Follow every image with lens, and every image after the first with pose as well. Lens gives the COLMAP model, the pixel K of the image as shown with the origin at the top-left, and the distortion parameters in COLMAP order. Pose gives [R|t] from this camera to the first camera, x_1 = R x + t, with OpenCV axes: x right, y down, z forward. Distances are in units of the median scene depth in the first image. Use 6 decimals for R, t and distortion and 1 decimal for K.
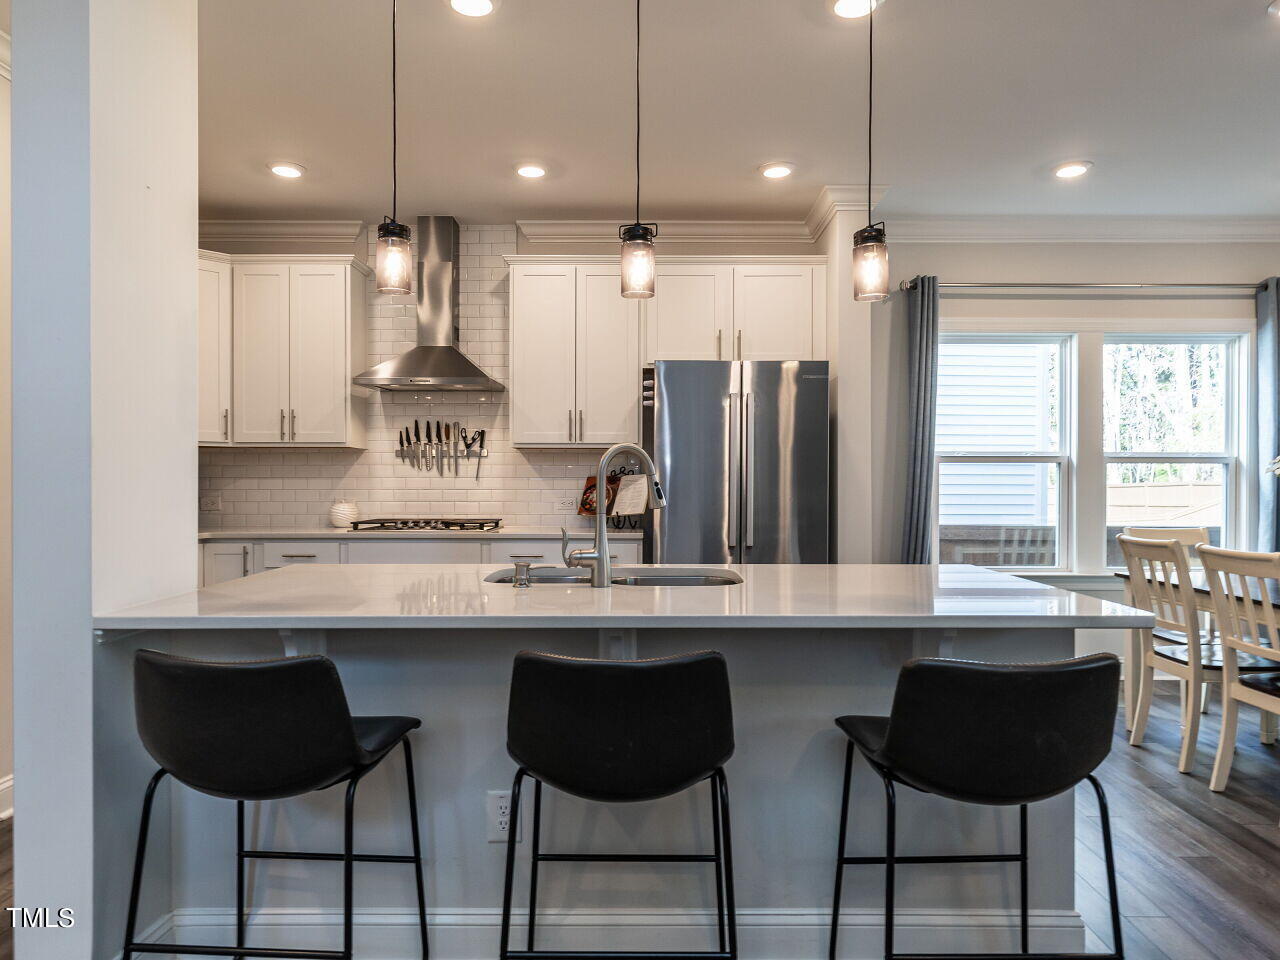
lens RADIAL K [[828.1, 0, 640.0], [0, 828.1, 480.0], [0, 0, 1]] dist [-0.002723, -0.001728]
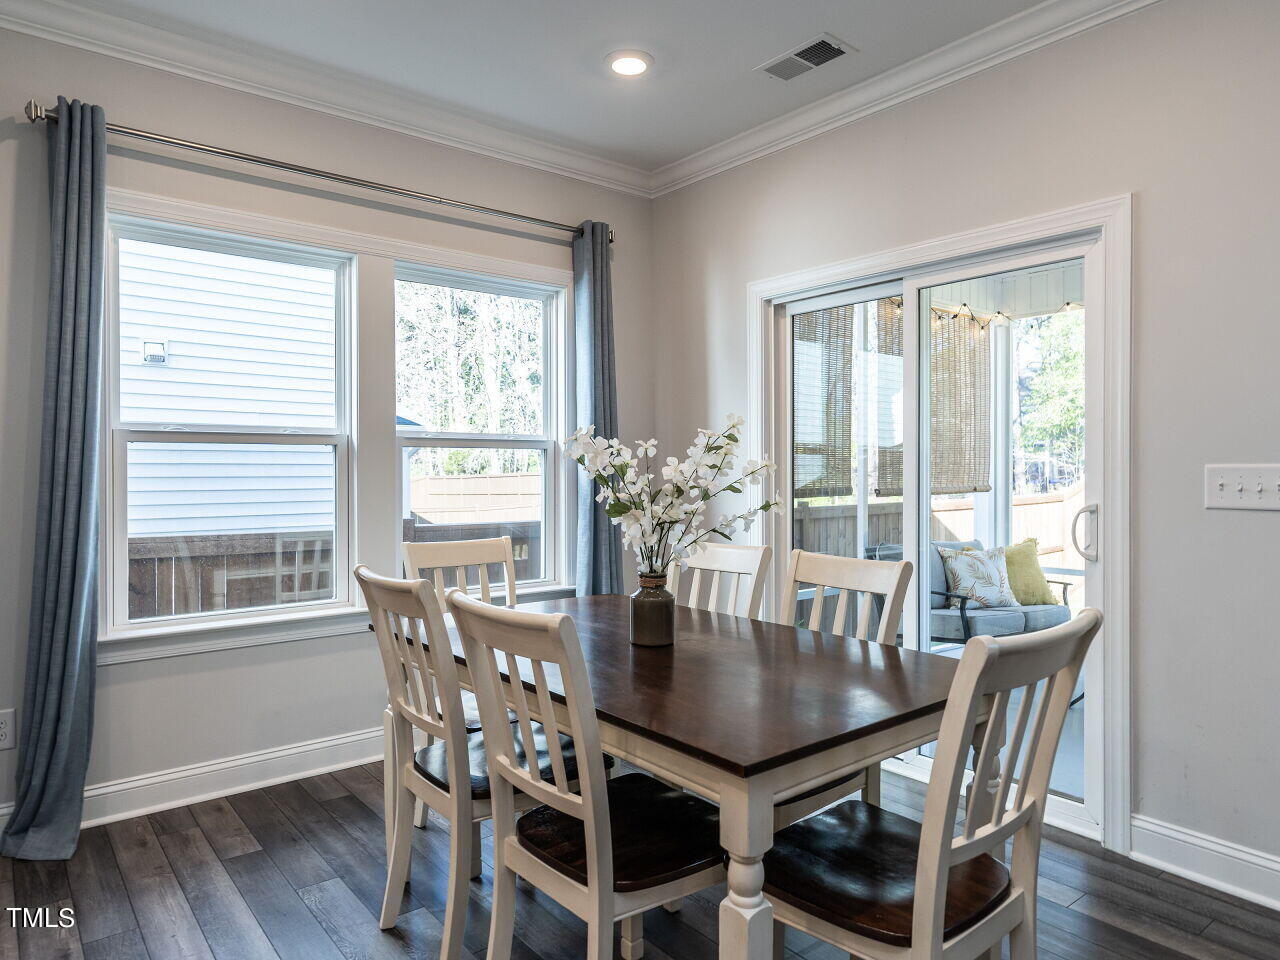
lens RADIAL K [[828.1, 0, 640.0], [0, 828.1, 480.0], [0, 0, 1]] dist [-0.002723, -0.001728]
pose [[0.773423, -0.013693, 0.633743, 0.275890], [0.006839, 0.999889, 0.013258, 0.000697], [-0.633854, -0.005920, 0.773430, 0.323874]]
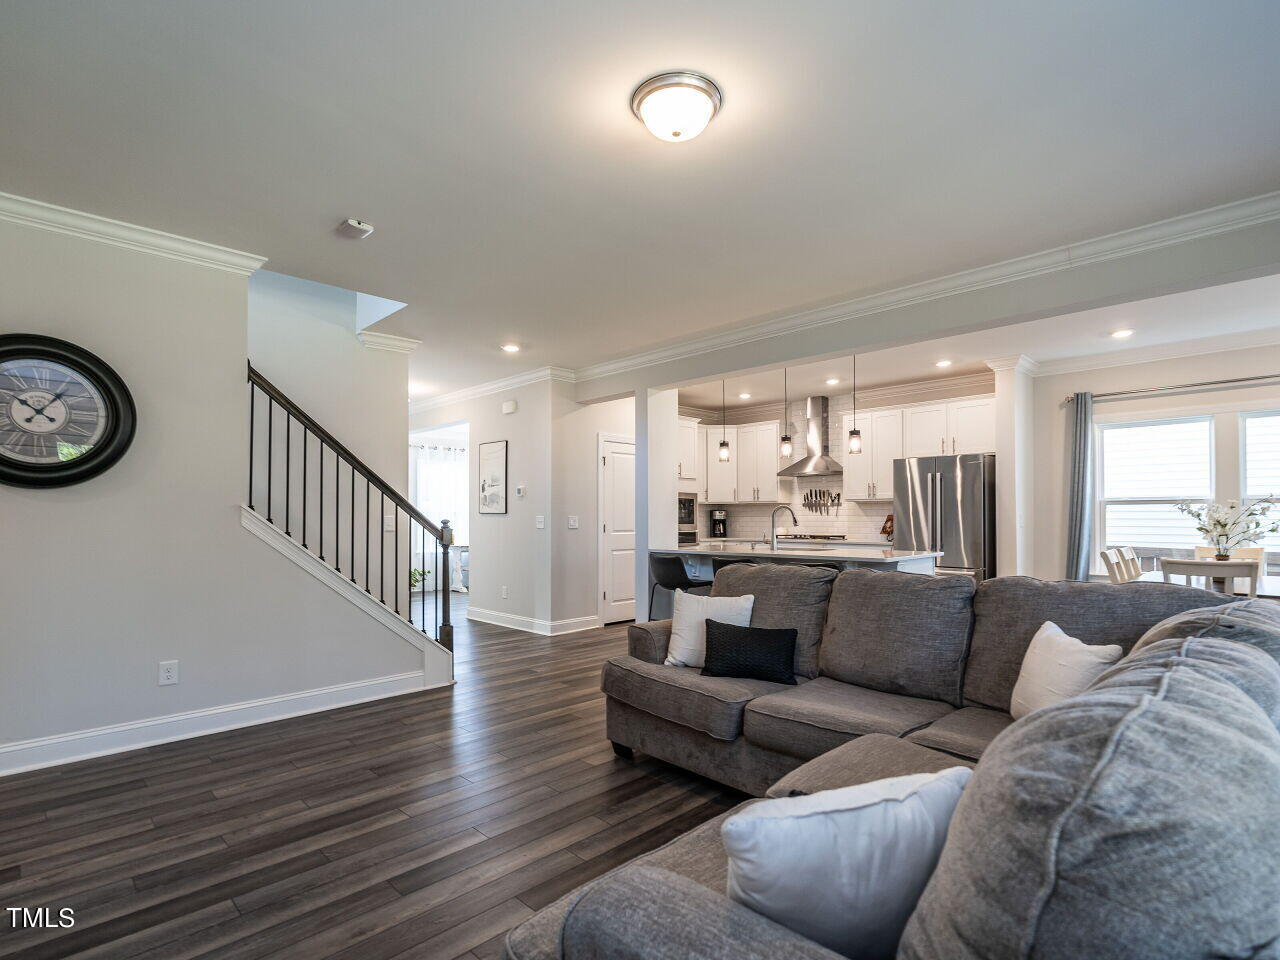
lens RADIAL K [[640.1, 0, 641.7], [0, 640.1, 477.0], [0, 0, 1]] dist [0.001378, 0.000038]
pose [[0.705516, -0.045804, -0.707212, 0.606884], [-0.001523, 0.997809, -0.066145, 0.007033], [0.708692, 0.047743, 0.703900, -0.499374]]
